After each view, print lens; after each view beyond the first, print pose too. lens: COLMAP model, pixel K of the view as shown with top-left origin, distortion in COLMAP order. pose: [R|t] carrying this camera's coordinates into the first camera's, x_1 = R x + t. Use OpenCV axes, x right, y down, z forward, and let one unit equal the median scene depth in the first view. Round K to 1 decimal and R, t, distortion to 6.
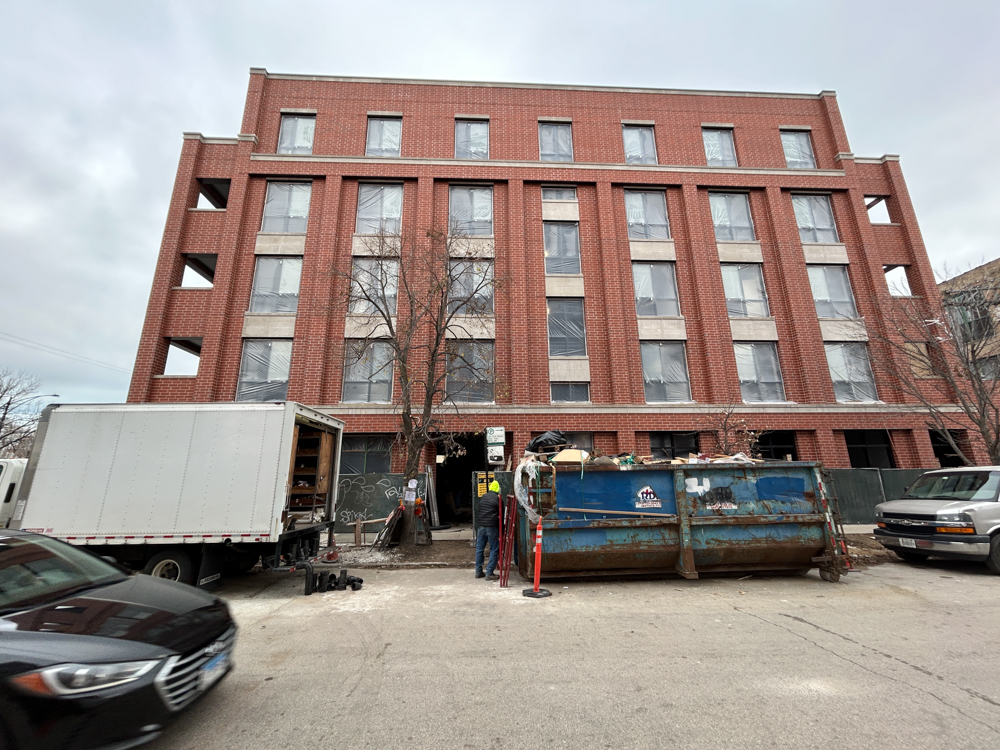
lens RADIAL K [[409.6, 0, 500.0], [0, 409.6, 375.0], [0, 0, 1]] dist [-0.007359, 0.000051]
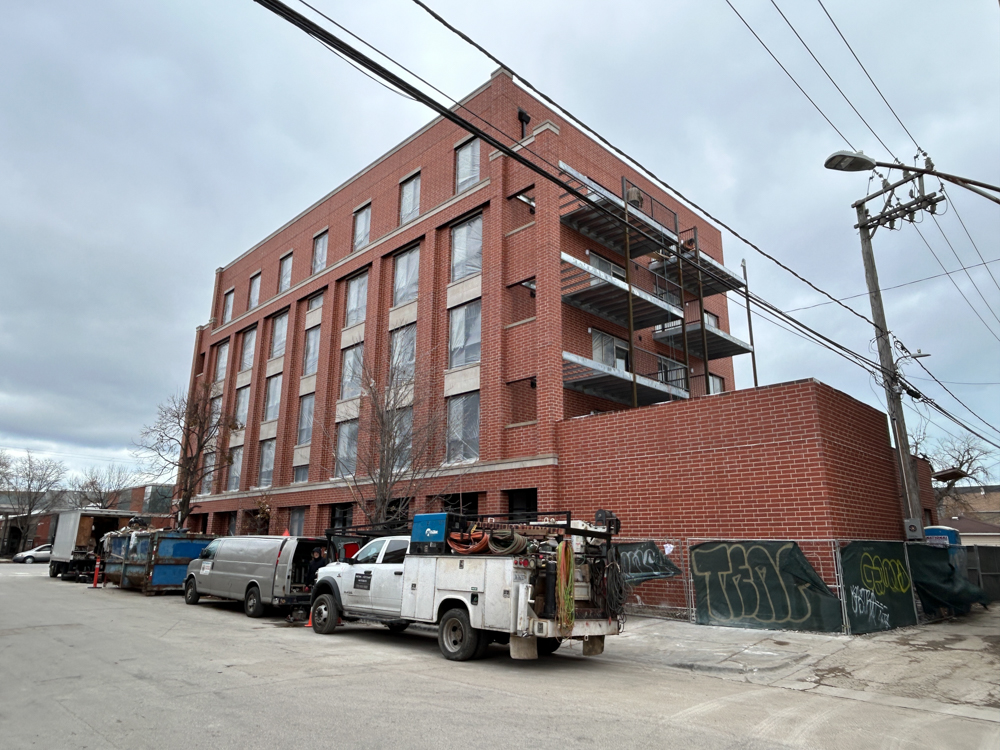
lens RADIAL K [[641.2, 0, 500.0], [0, 641.2, 375.0], [0, 0, 1]] dist [-0.002057, -0.000206]
pose [[0.669254, -0.173969, -0.722381, 1.829233], [0.170450, 0.982224, -0.078632, 0.001210], [0.723219, -0.070505, 0.687010, 0.096616]]
